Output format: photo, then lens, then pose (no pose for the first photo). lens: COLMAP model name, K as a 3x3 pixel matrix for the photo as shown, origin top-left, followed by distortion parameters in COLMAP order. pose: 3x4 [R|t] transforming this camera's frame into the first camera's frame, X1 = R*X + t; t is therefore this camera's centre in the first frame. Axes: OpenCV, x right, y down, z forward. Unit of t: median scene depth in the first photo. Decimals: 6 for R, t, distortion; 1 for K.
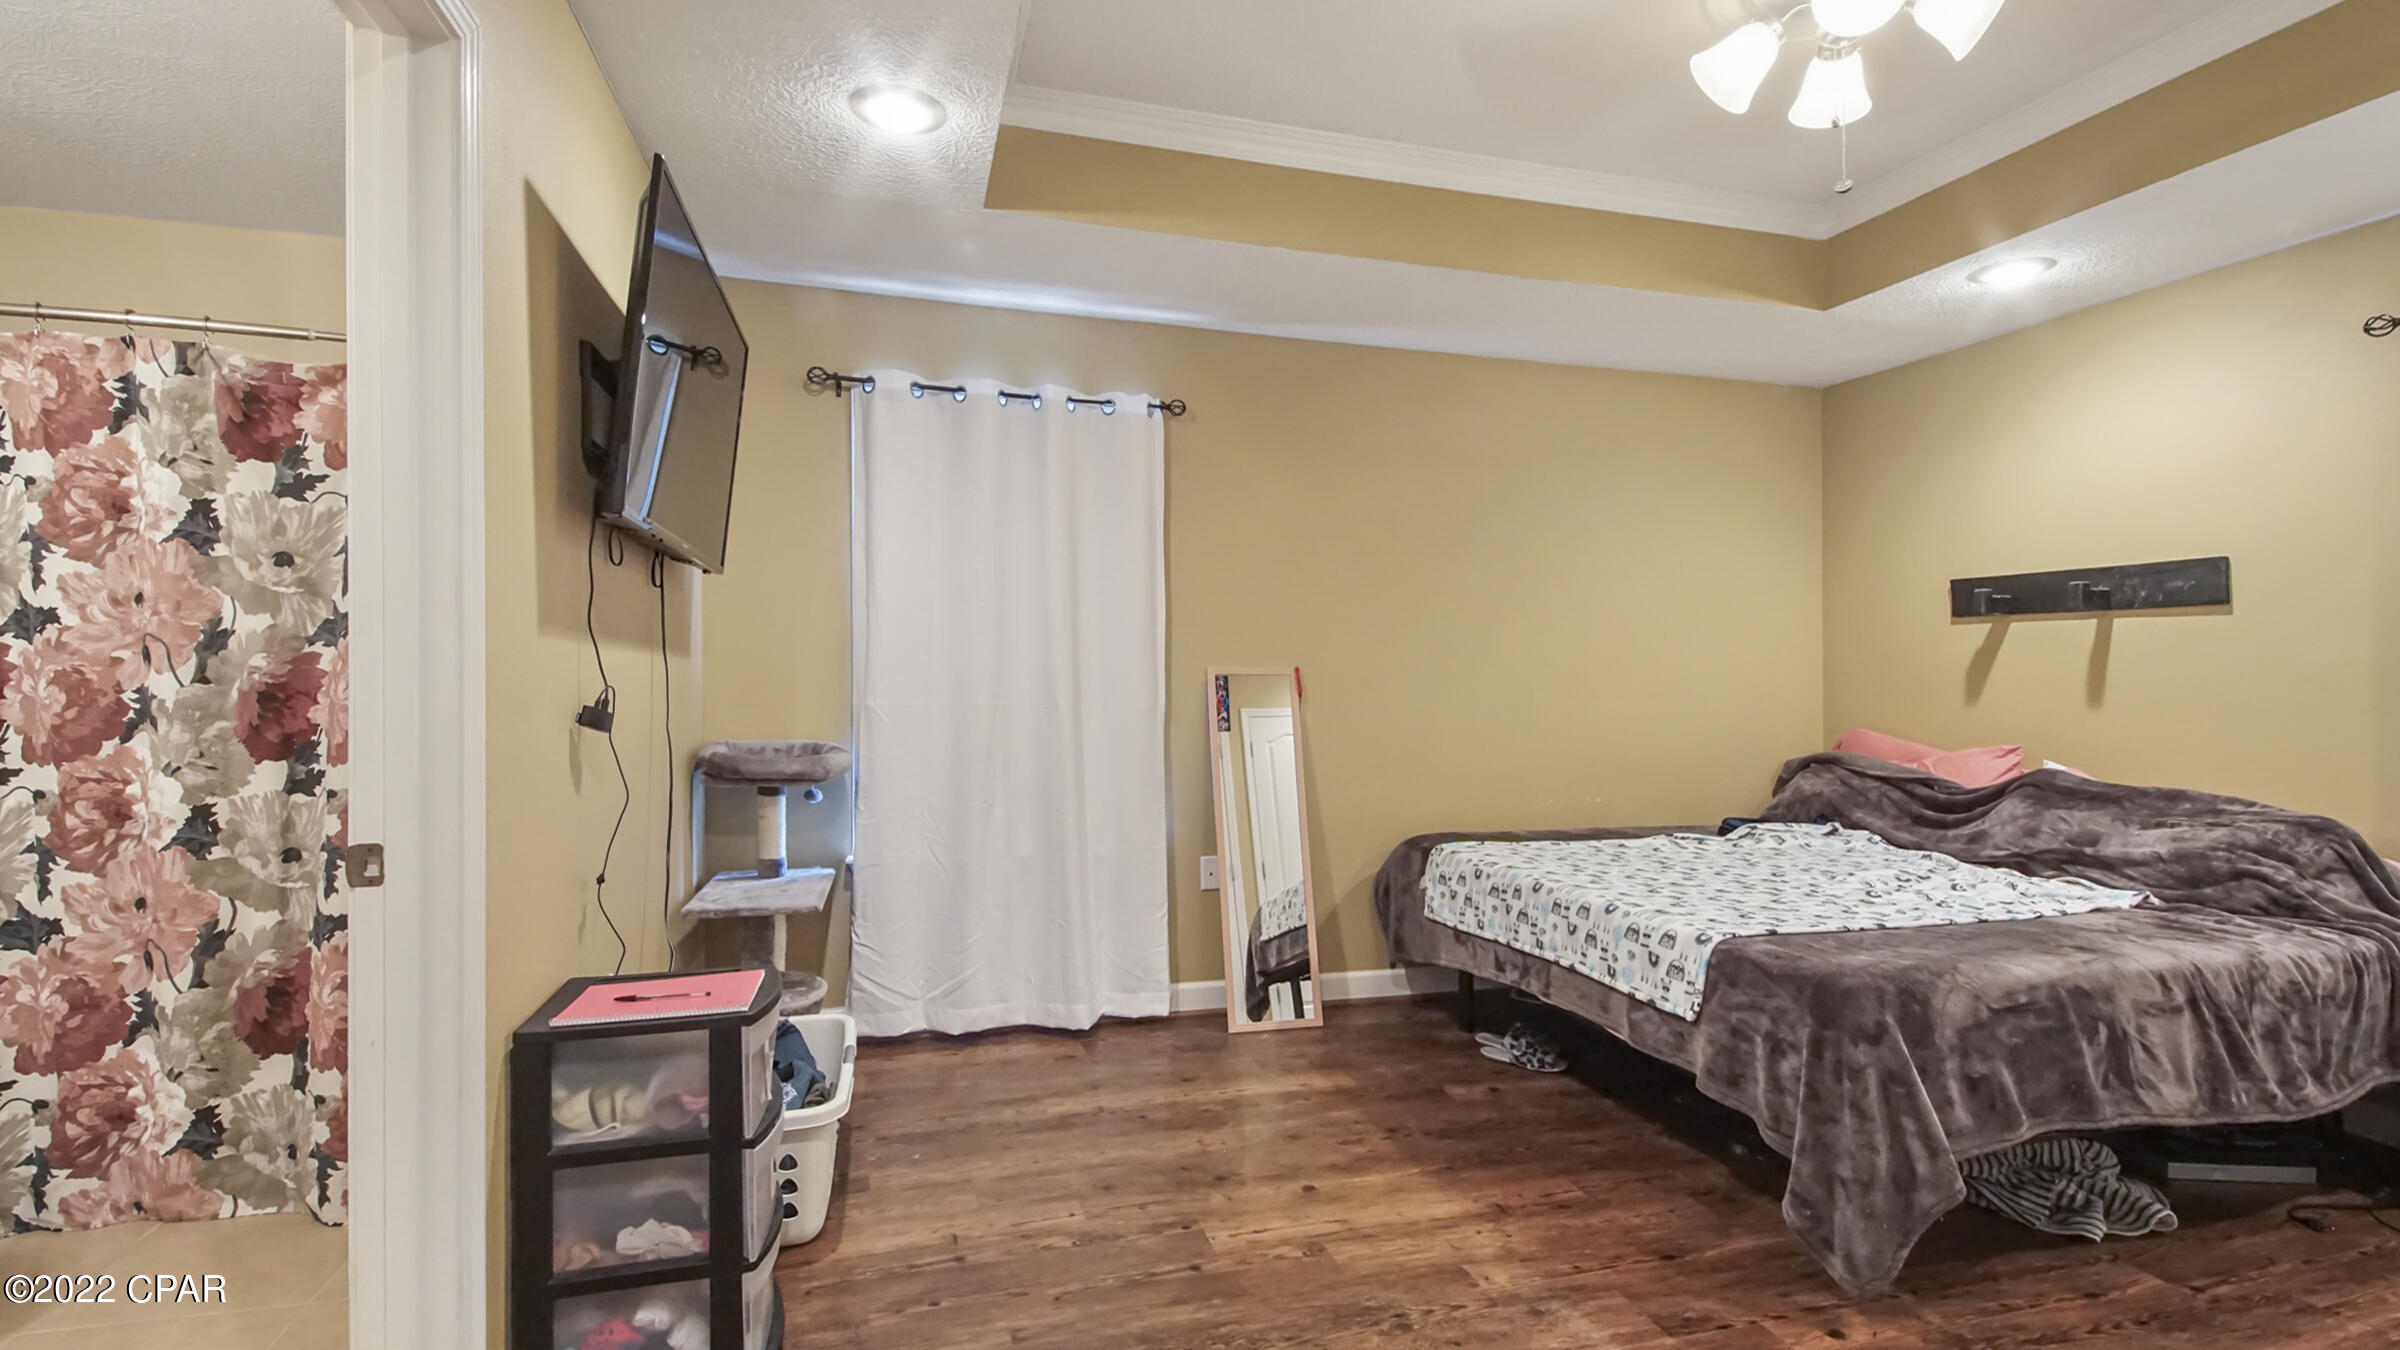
lens RADIAL K [[1070.4, 0, 1200.0], [0, 1070.4, 675.0], [0, 0, 1]] dist [0.037026, -0.023925]
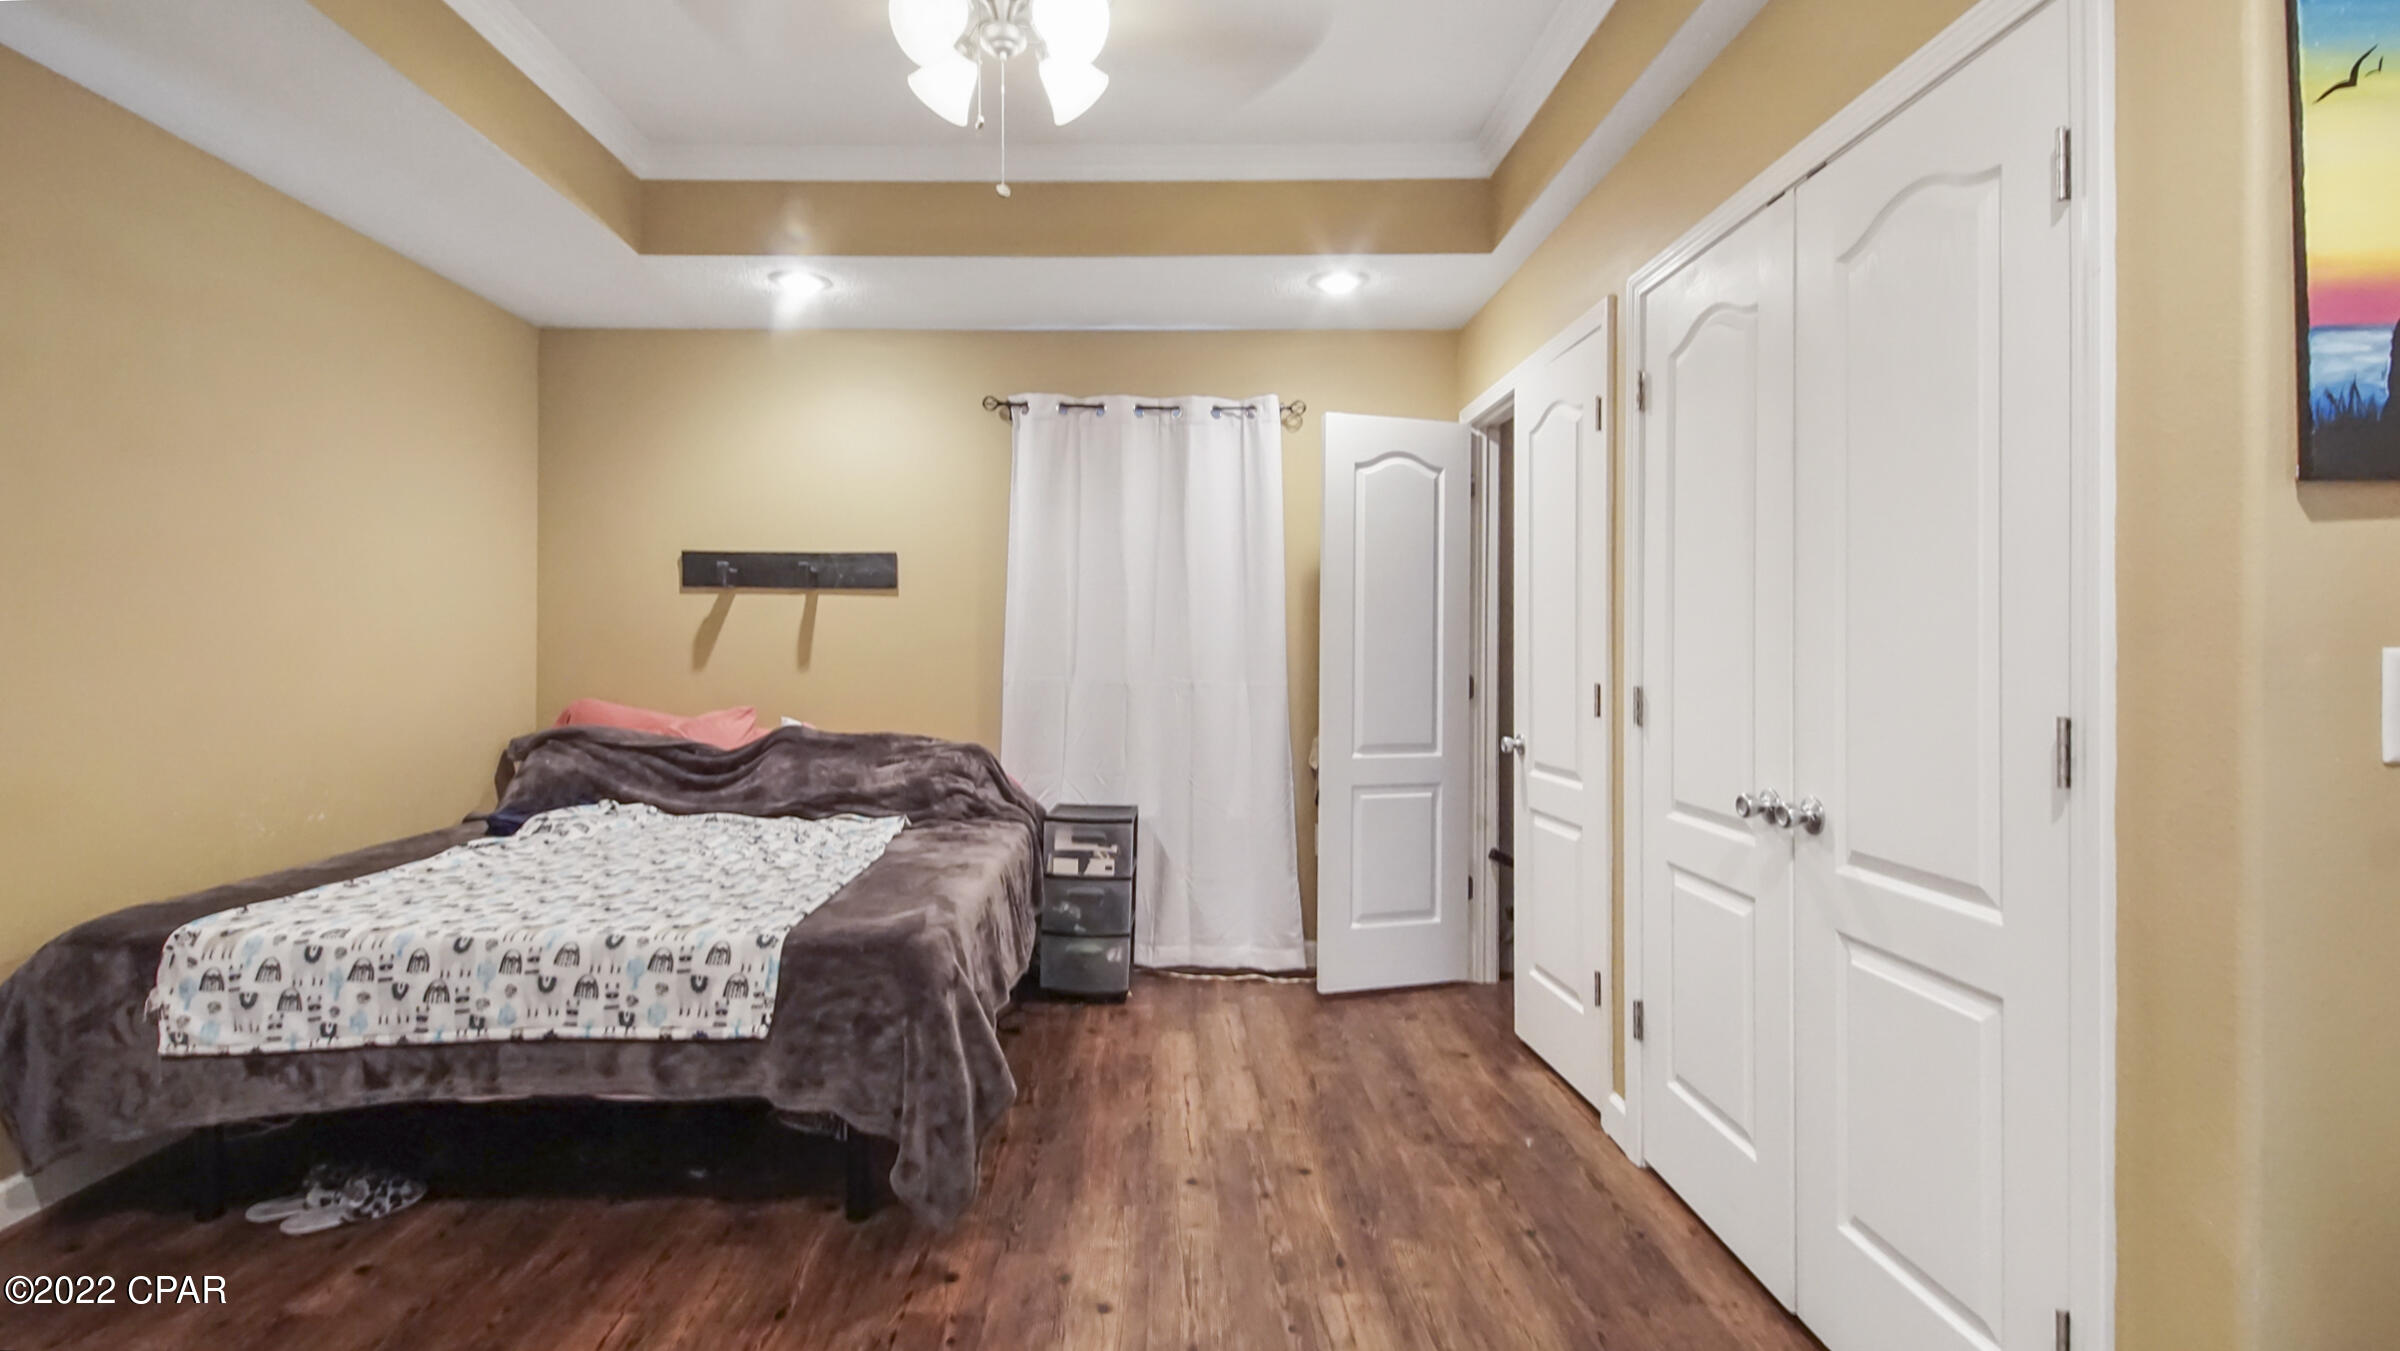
lens RADIAL K [[1085.2, 0, 1196.1], [0, 1085.2, 640.1], [0, 0, 1]] dist [0.024914, -0.018591]
pose [[0.254410, 0.001753, 0.967095, -0.242795], [-0.002841, 0.999995, -0.001065, -0.003028], [-0.967092, -0.002476, 0.254414, 0.330104]]
